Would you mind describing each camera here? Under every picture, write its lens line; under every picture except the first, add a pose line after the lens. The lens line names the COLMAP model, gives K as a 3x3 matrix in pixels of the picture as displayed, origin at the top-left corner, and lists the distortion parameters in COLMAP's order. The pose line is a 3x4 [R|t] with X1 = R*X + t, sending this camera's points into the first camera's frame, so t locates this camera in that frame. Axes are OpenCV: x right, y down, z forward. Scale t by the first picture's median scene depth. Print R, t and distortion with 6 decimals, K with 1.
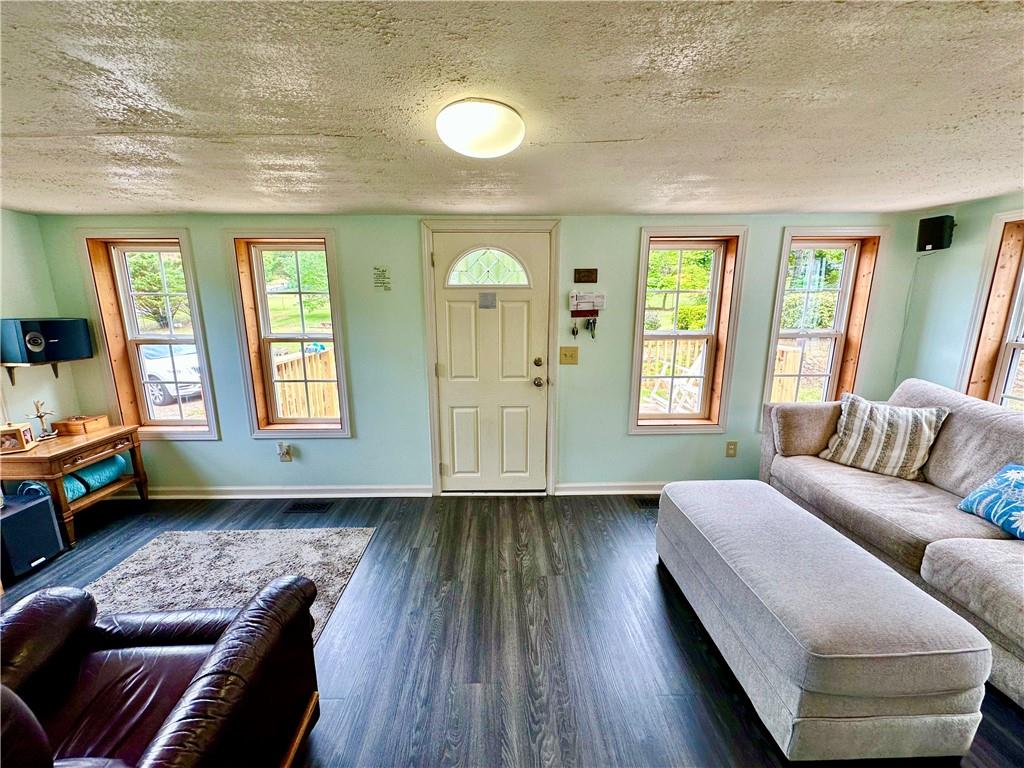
lens RADIAL K [[406.9, 0, 511.1], [0, 406.9, 383.5], [0, 0, 1]] dist [-0.002043, 0.000708]
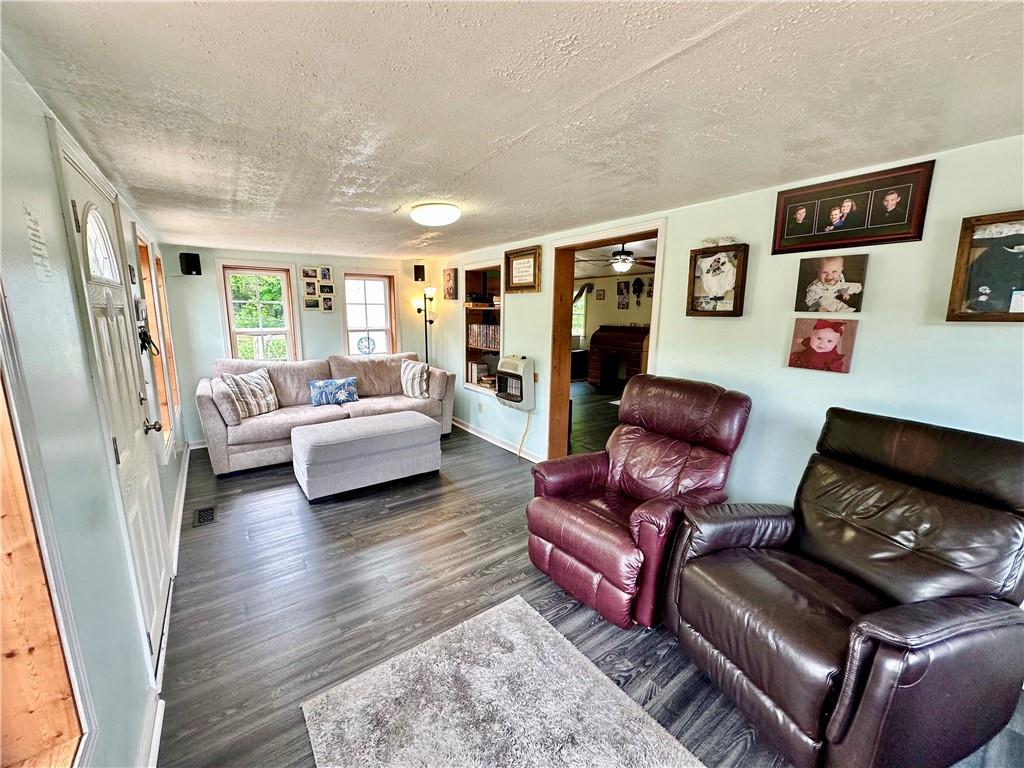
lens RADIAL K [[406.9, 0, 511.1], [0, 406.9, 383.5], [0, 0, 1]] dist [-0.002043, 0.000708]
pose [[-0.568689, -0.148232, 0.809086, -1.012546], [0.153828, 0.947109, 0.281642, -0.211965], [-0.808041, 0.284627, -0.515808, 1.042546]]
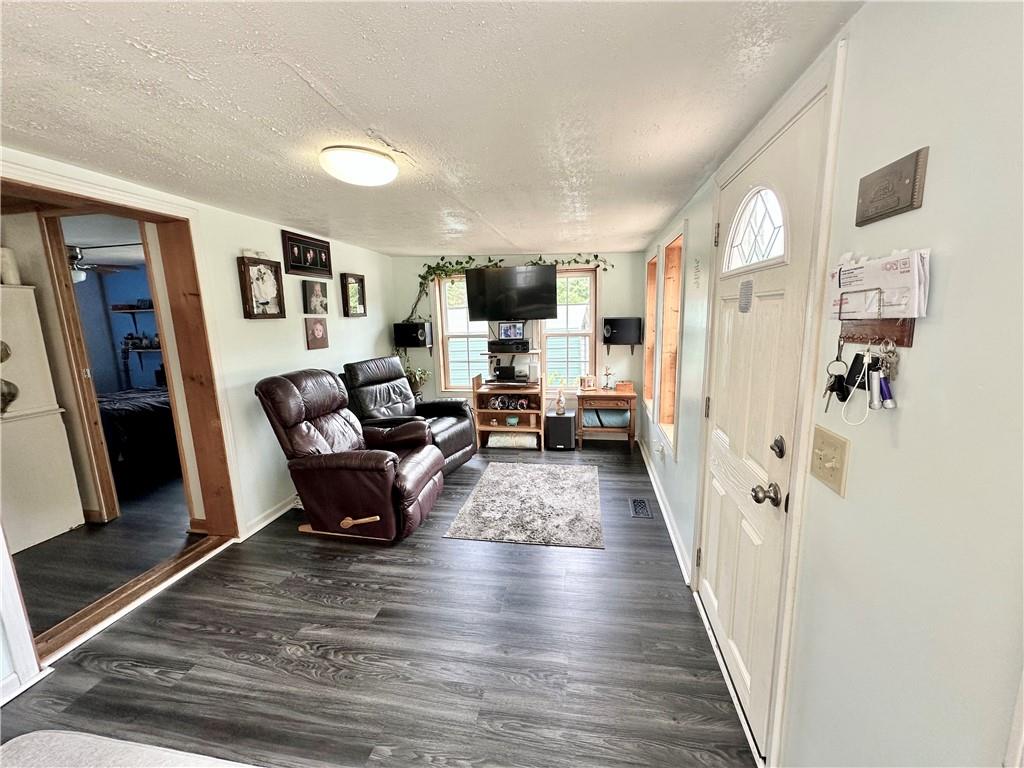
lens RADIAL K [[406.9, 0, 511.1], [0, 406.9, 383.5], [0, 0, 1]] dist [-0.002043, 0.000708]
pose [[-0.211779, 0.172687, -0.961940, 0.609546], [-0.164273, 0.963972, 0.209218, -0.188557], [0.963413, 0.202328, -0.175781, 0.991777]]
